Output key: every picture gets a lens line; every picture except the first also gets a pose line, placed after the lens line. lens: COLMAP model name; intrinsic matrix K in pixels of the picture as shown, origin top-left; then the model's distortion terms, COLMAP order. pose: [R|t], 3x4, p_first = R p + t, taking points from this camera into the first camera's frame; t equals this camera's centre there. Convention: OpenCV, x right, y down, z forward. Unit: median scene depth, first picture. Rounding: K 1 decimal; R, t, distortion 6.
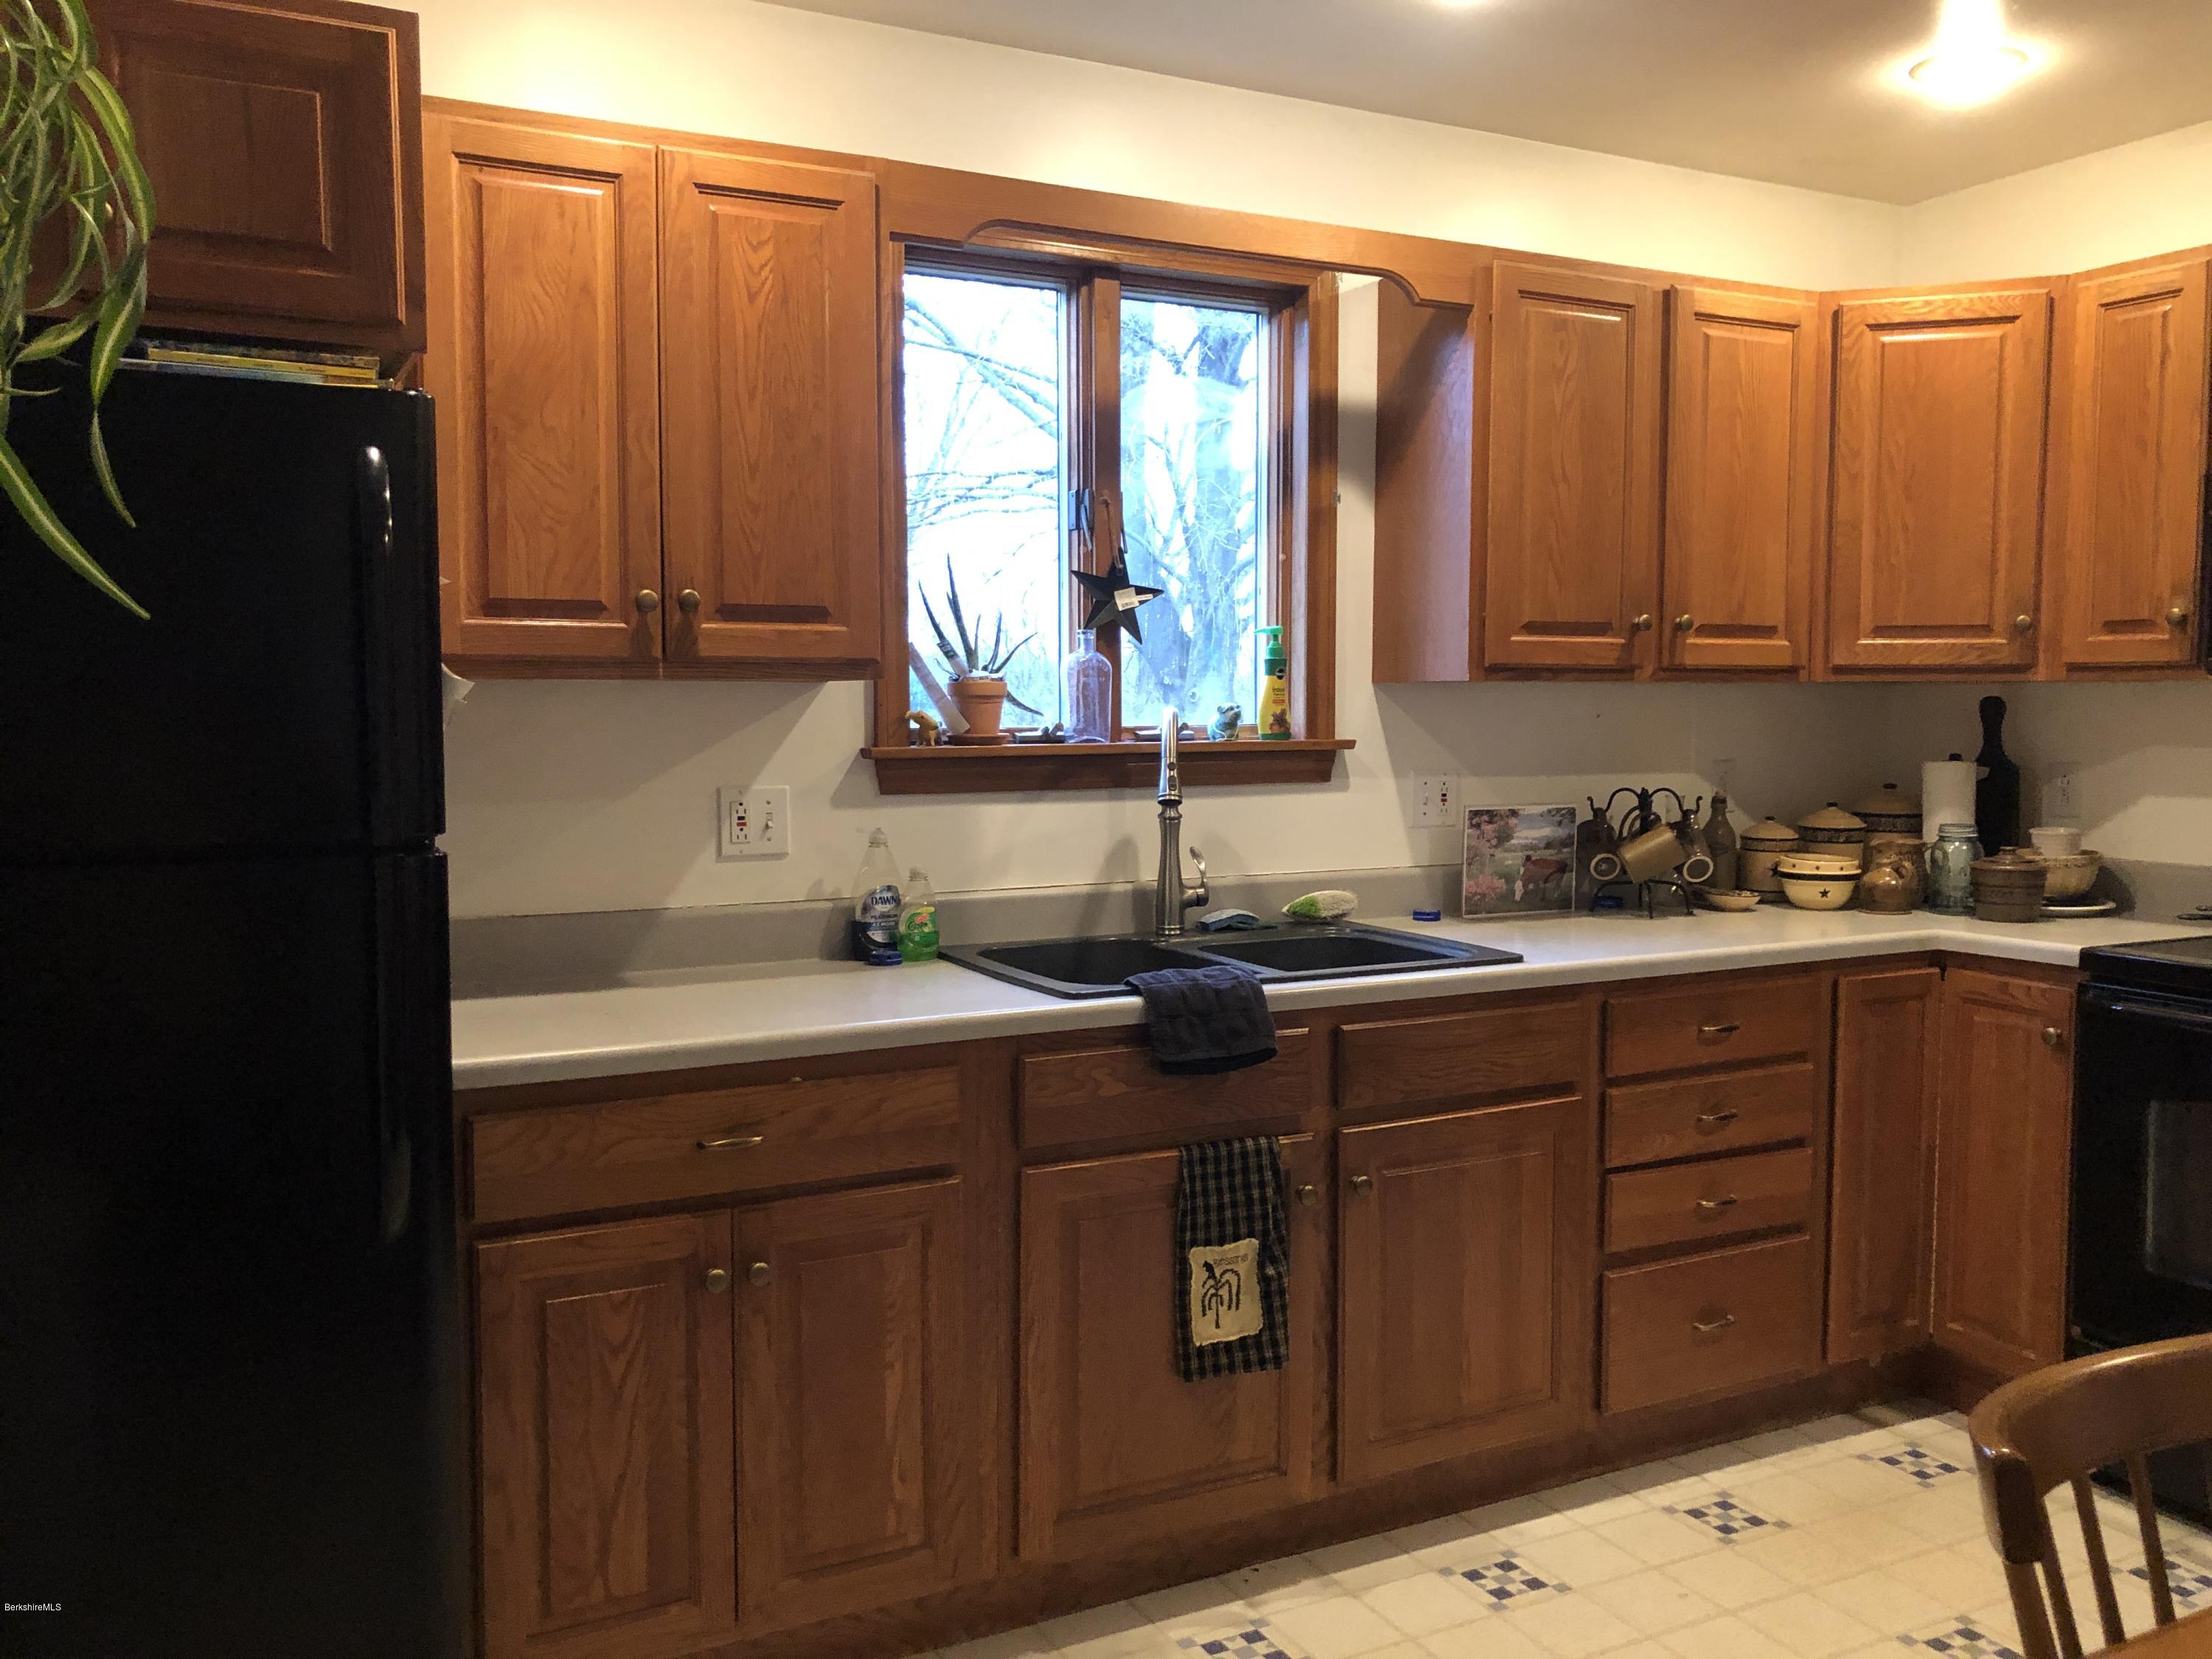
lens RADIAL K [[1804.5, 0, 1108.1], [0, 1804.5, 825.2], [0, 0, 1]] dist [0.026862, -0.023762]
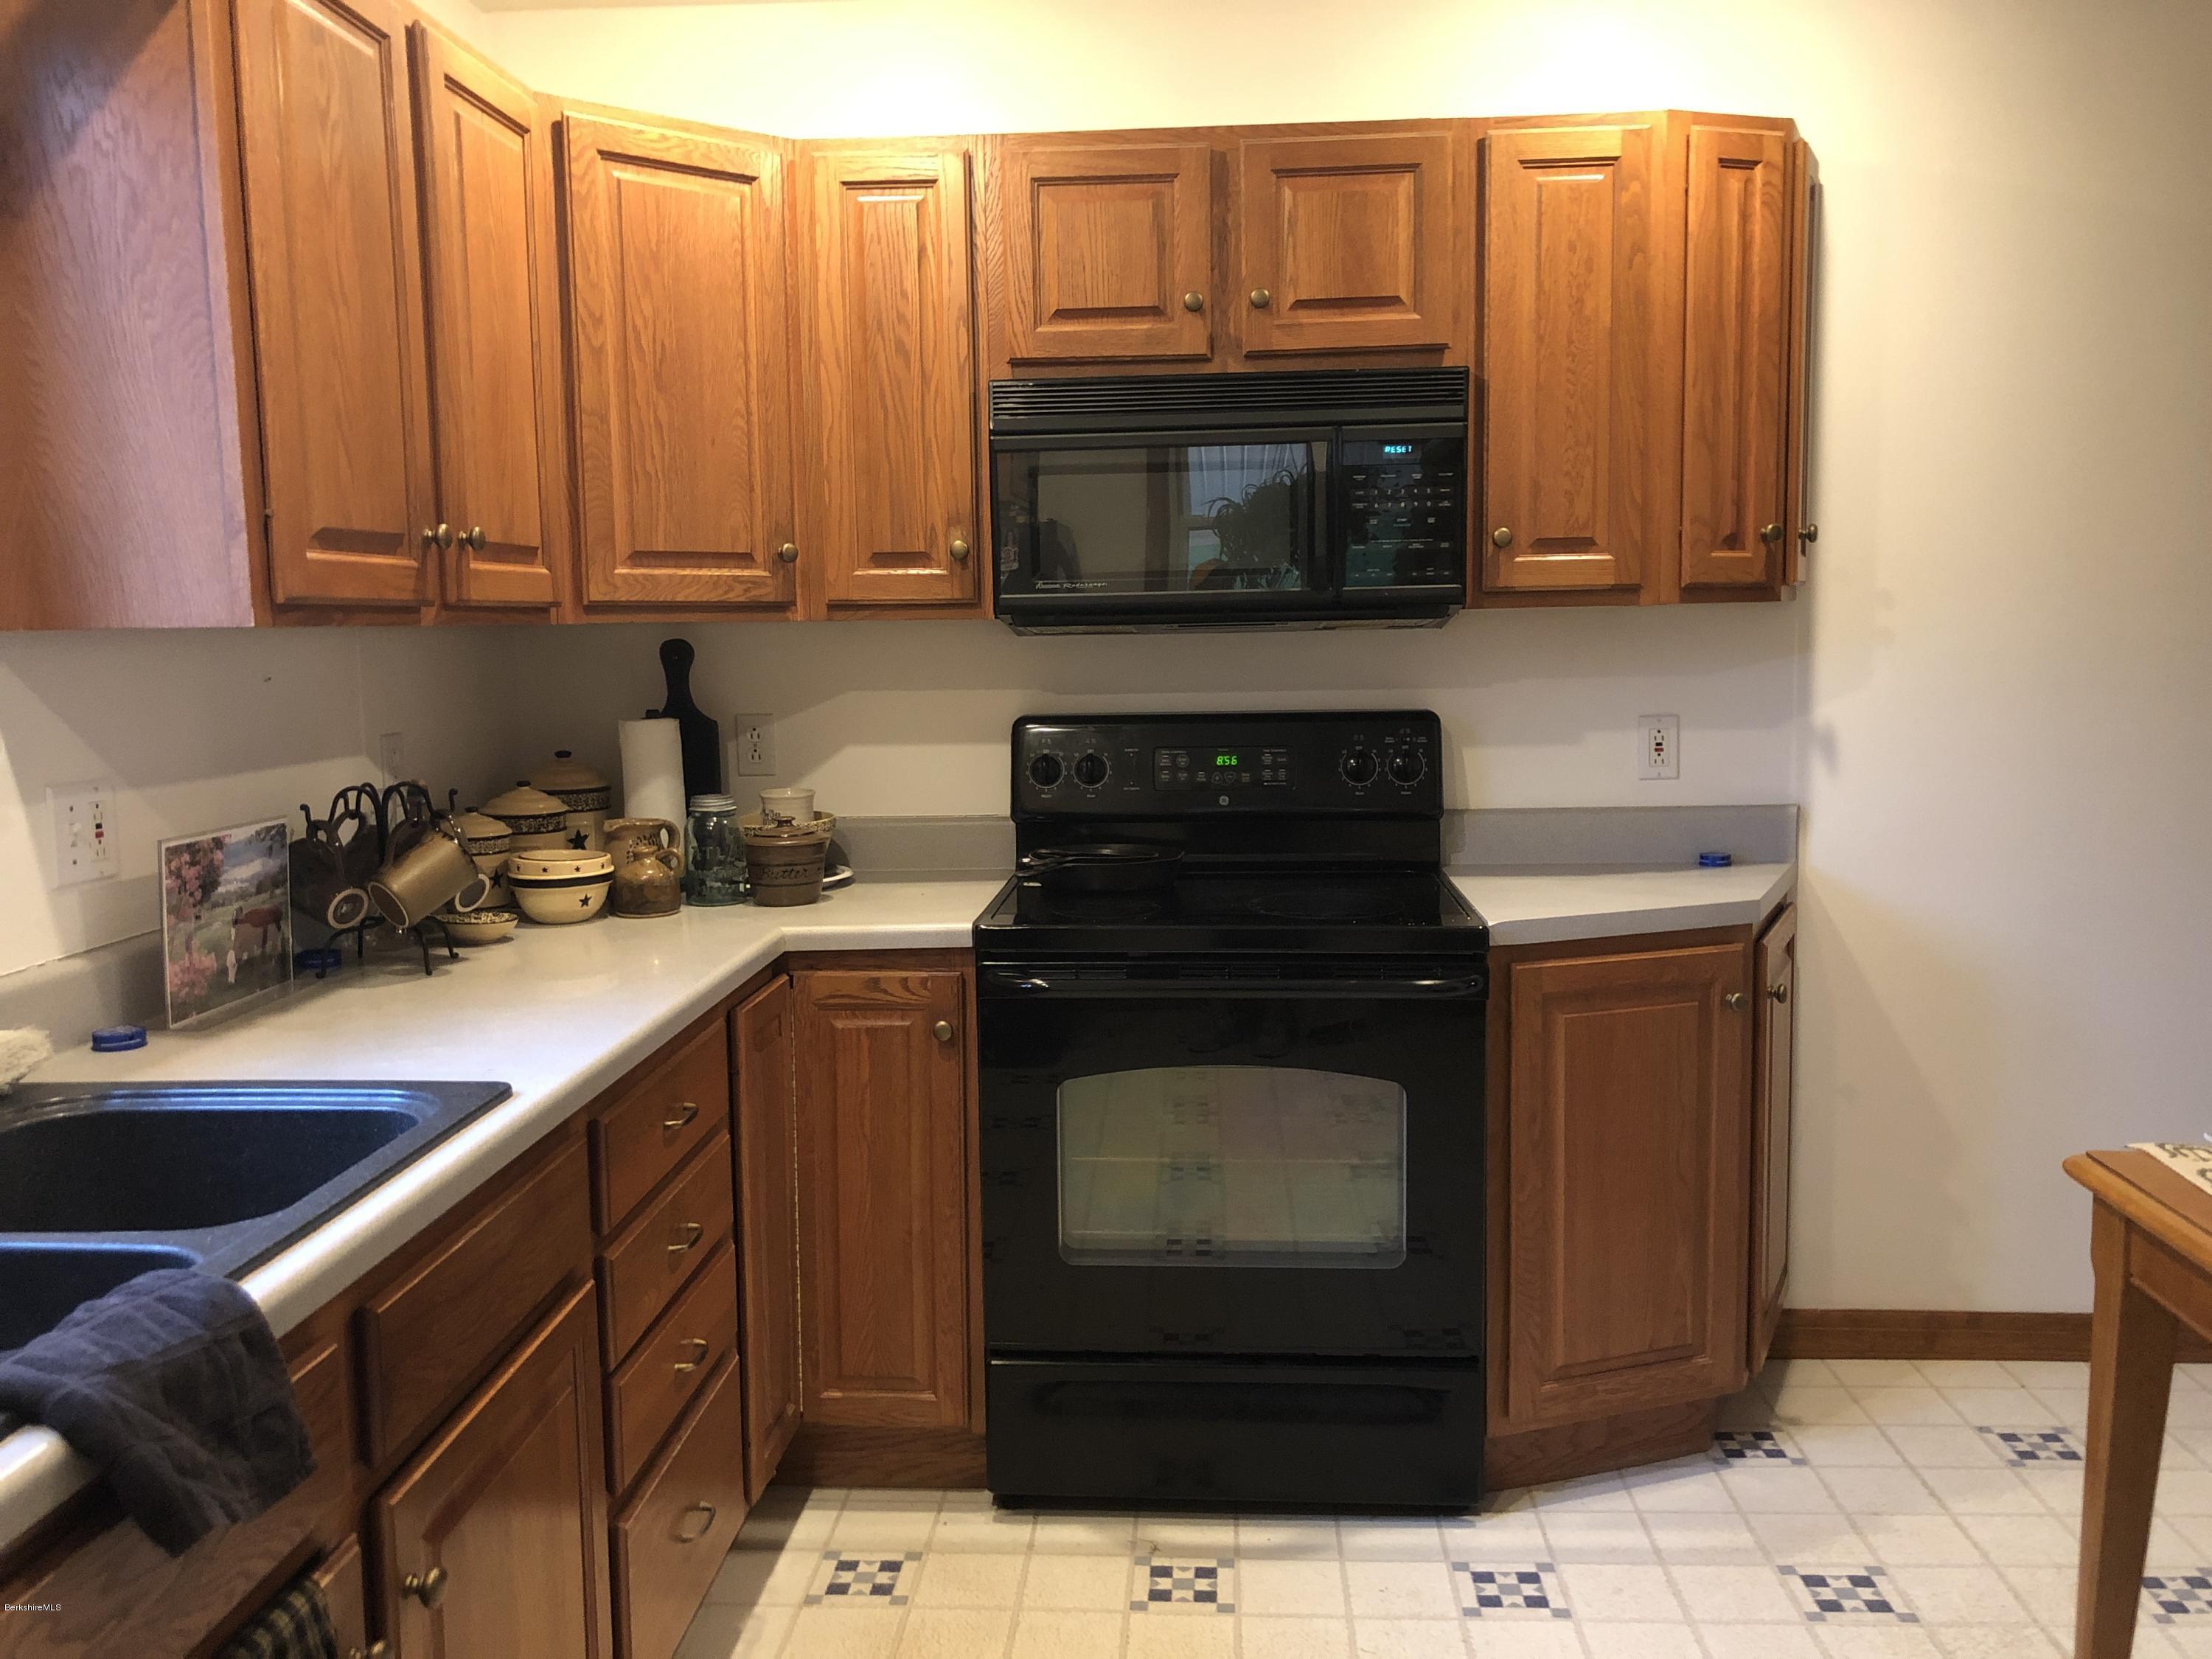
lens RADIAL K [[1804.5, 0, 1108.5], [0, 1804.5, 828.3], [0, 0, 1]] dist [0.026862, -0.023762]
pose [[0.507530, -0.107069, 0.854956, -0.149548], [0.076234, 0.993938, 0.079219, -0.038347], [-0.858255, 0.024971, 0.512616, 0.437016]]
